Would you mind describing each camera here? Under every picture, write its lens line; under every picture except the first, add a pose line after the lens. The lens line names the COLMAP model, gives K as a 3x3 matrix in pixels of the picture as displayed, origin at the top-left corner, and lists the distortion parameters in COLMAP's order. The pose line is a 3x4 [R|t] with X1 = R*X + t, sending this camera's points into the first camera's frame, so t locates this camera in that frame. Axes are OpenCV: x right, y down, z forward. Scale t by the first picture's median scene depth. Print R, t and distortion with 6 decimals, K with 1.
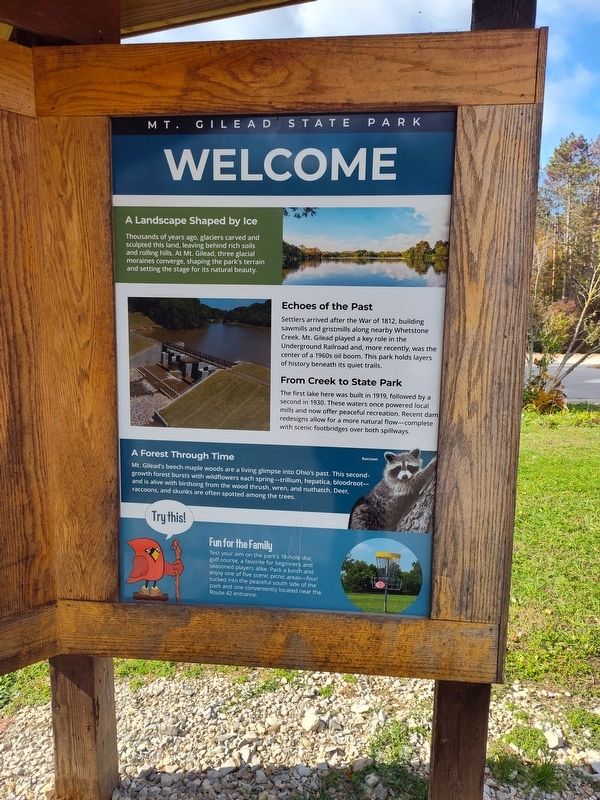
lens RADIAL K [[543.1, 0, 300.0], [0, 543.1, 400.0], [0, 0, 1]] dist [0.000835, -0.007260]
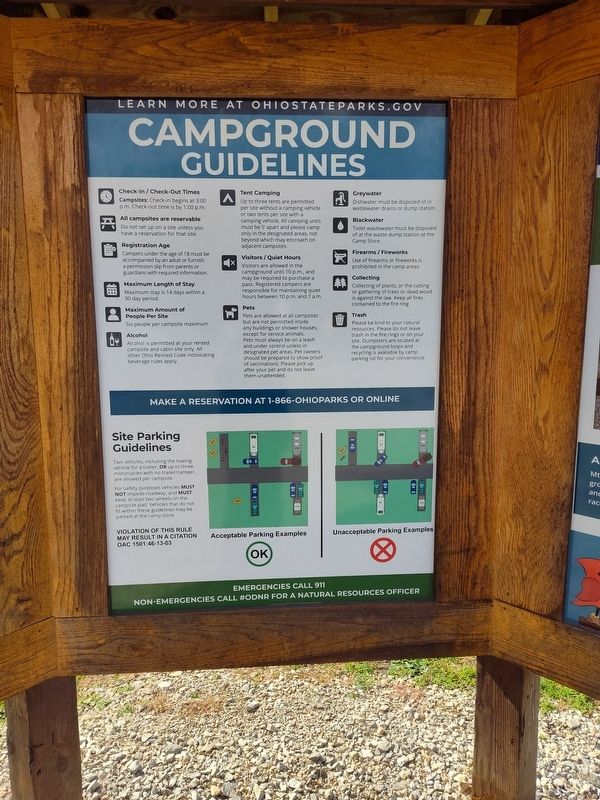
lens RADIAL K [[543.1, 0, 300.0], [0, 543.1, 400.0], [0, 0, 1]] dist [0.000835, -0.007260]
pose [[0.779030, 0.068385, -0.623246, -0.140607], [-0.061984, 0.997565, 0.031979, 0.002567], [0.623915, 0.013719, 0.781371, 0.020447]]
